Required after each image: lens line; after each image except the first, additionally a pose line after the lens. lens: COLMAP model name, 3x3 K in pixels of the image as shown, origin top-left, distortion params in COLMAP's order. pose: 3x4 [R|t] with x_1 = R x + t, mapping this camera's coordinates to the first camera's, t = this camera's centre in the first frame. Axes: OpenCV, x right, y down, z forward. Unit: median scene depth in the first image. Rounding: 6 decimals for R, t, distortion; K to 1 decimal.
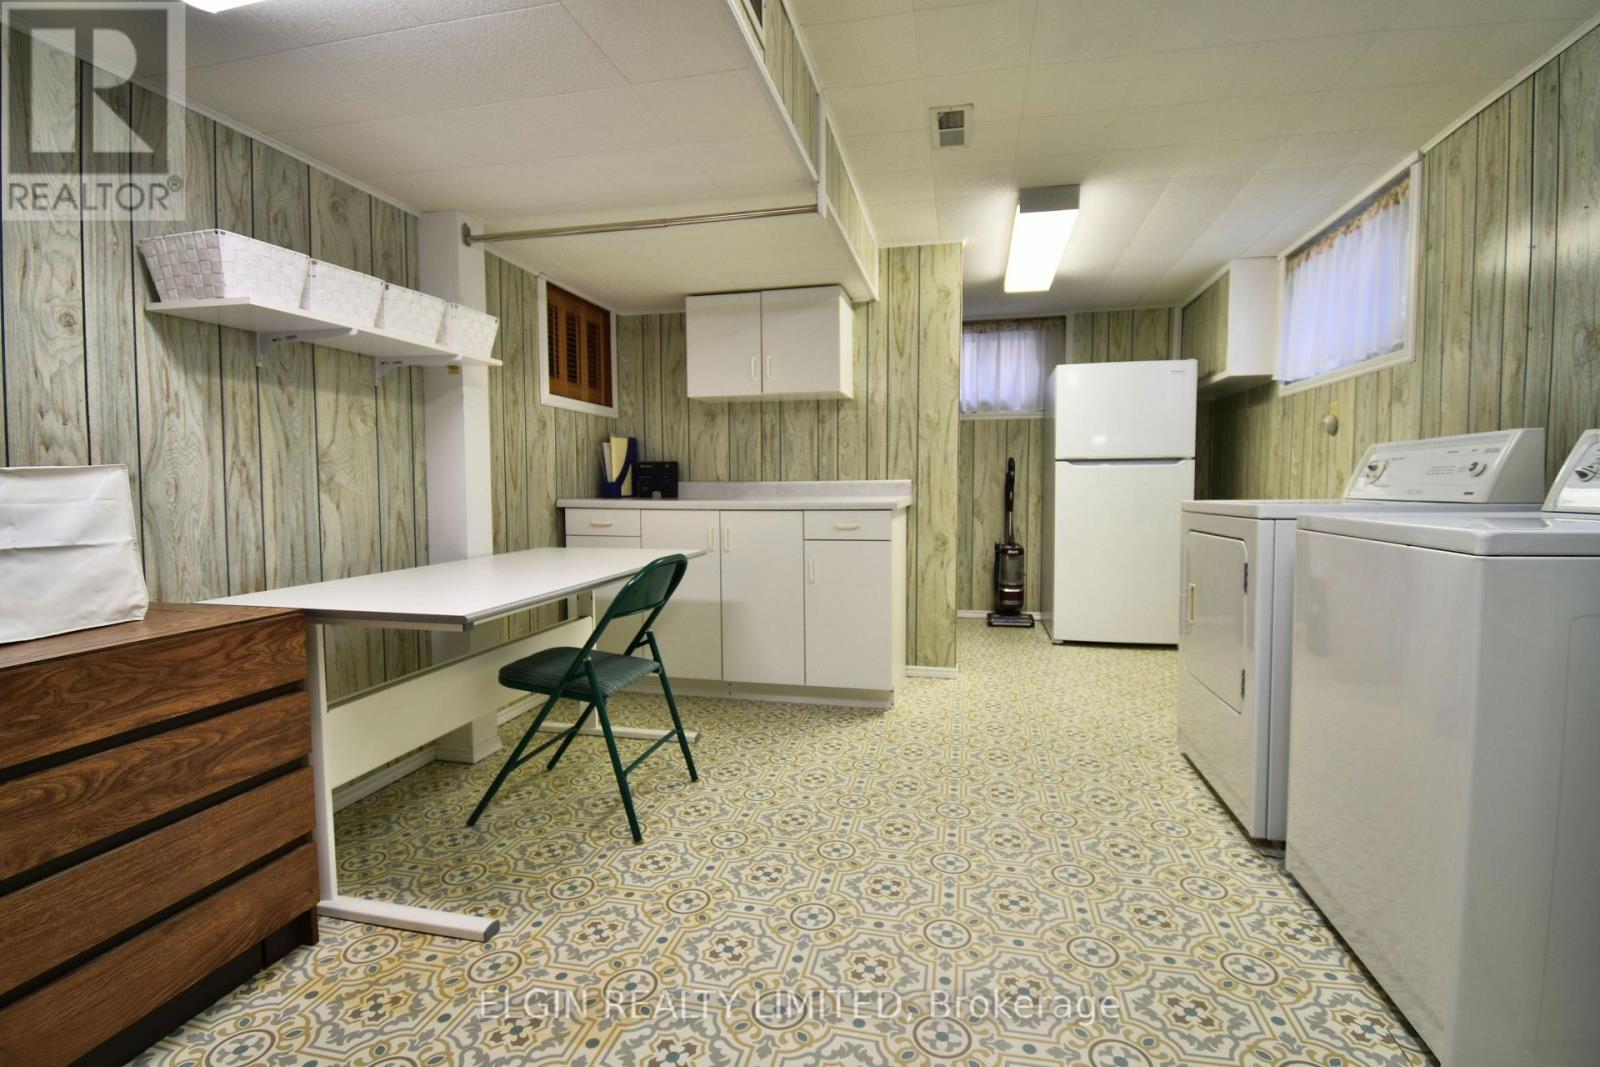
lens RADIAL K [[717.4, 0, 815.5], [0, 717.4, 530.0], [0, 0, 1]] dist [0.025838, -0.030351]
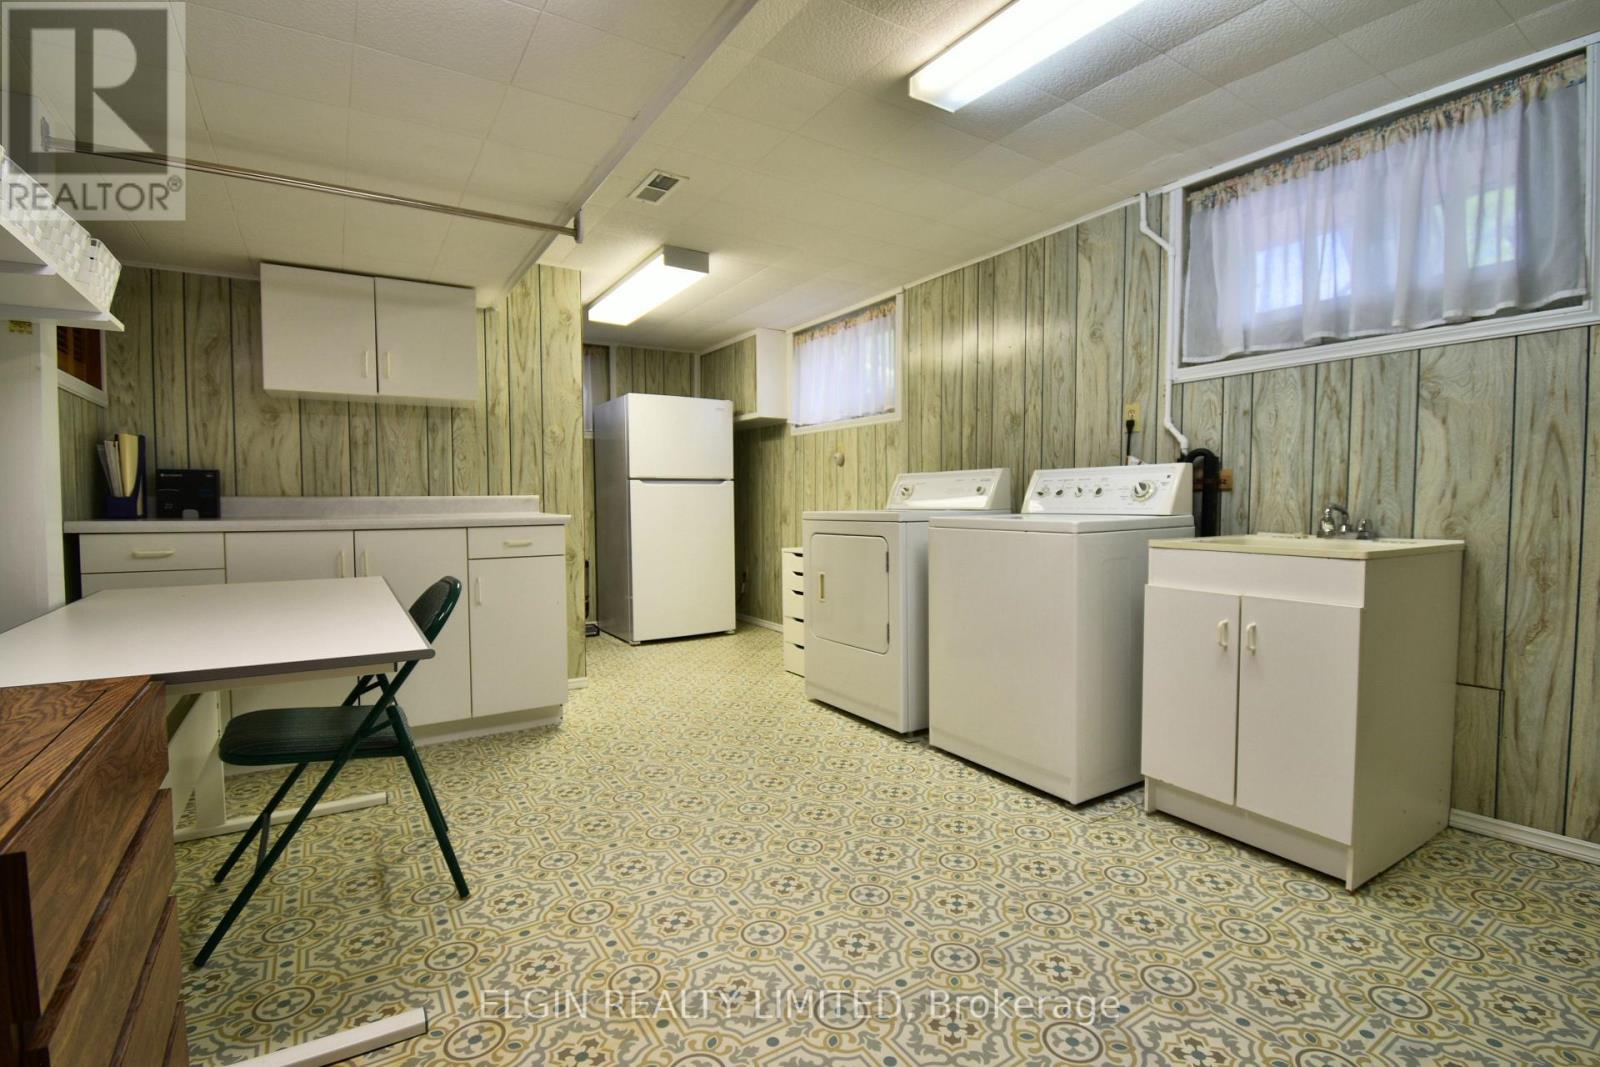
lens RADIAL K [[717.4, 0, 815.5], [0, 717.4, 530.0], [0, 0, 1]] dist [0.025838, -0.030351]
pose [[0.711751, -0.028365, 0.701859, -0.301570], [0.045327, 0.998957, -0.005593, 0.001086], [-0.700968, 0.035794, 0.712294, 0.021117]]
